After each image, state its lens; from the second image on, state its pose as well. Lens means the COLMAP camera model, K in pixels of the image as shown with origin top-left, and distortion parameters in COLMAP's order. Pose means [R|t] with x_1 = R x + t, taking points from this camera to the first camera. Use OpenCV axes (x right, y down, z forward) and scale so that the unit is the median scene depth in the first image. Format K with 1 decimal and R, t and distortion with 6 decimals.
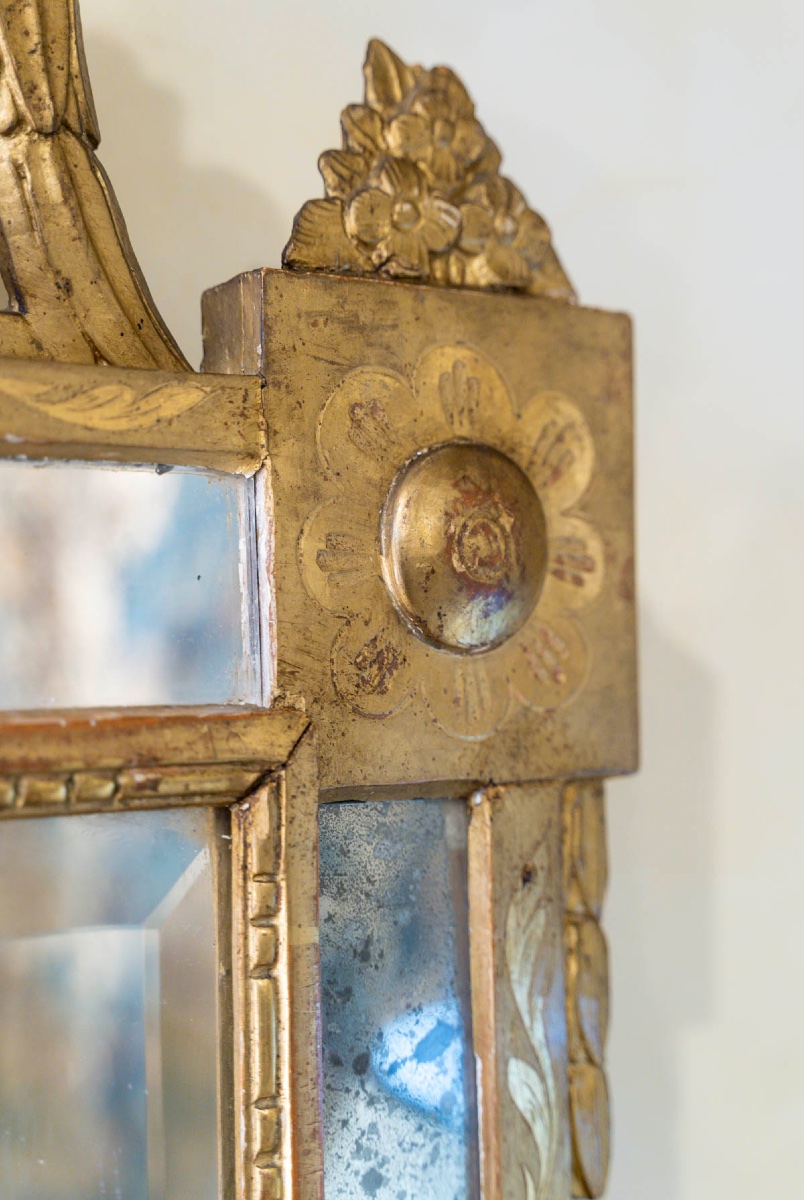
lens RADIAL K [[1918.7, 0, 401.9], [0, 1918.7, 572.2], [0, 0, 1]] dist [-0.019036, -0.018898]
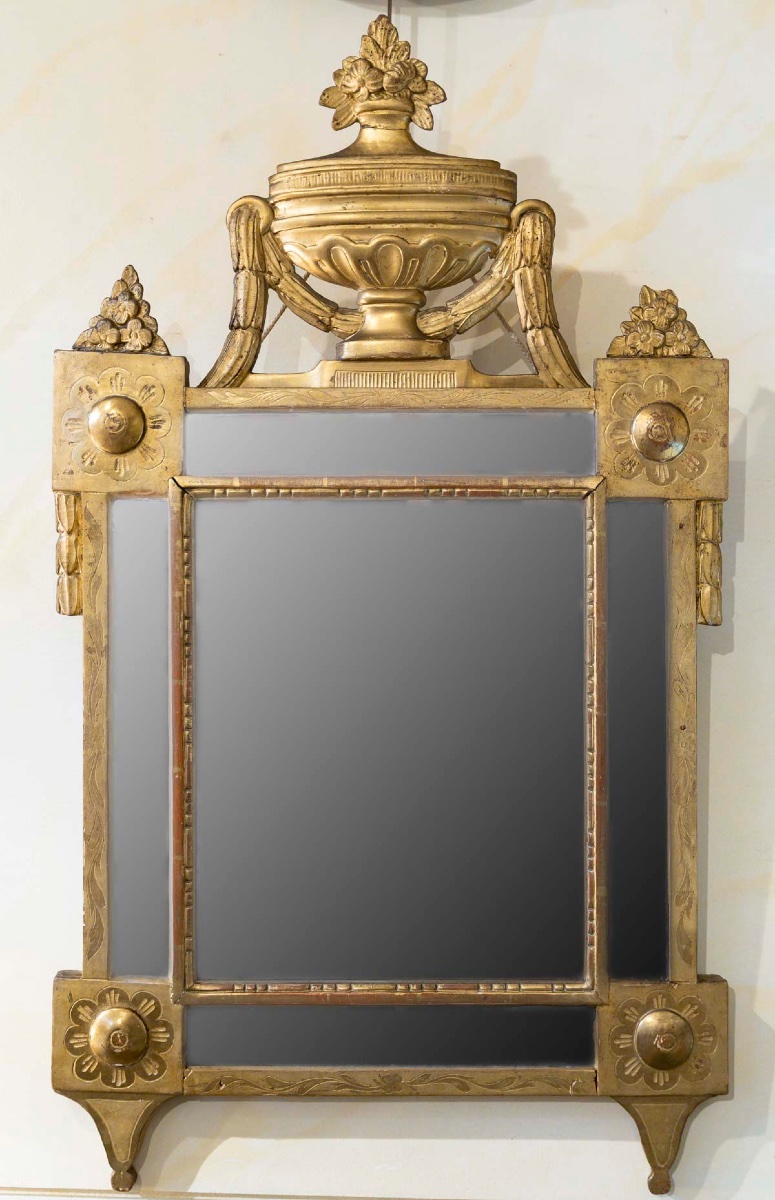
lens RADIAL K [[1785.5, 0, 509.2], [0, 1785.5, 599.3], [0, 0, 1]] dist [-0.017911, -0.005138]
pose [[0.850580, 0.021457, -0.525408, 1.549211], [0.011842, 0.998132, 0.059933, 0.095641], [0.525712, -0.057200, 0.848737, -1.979877]]
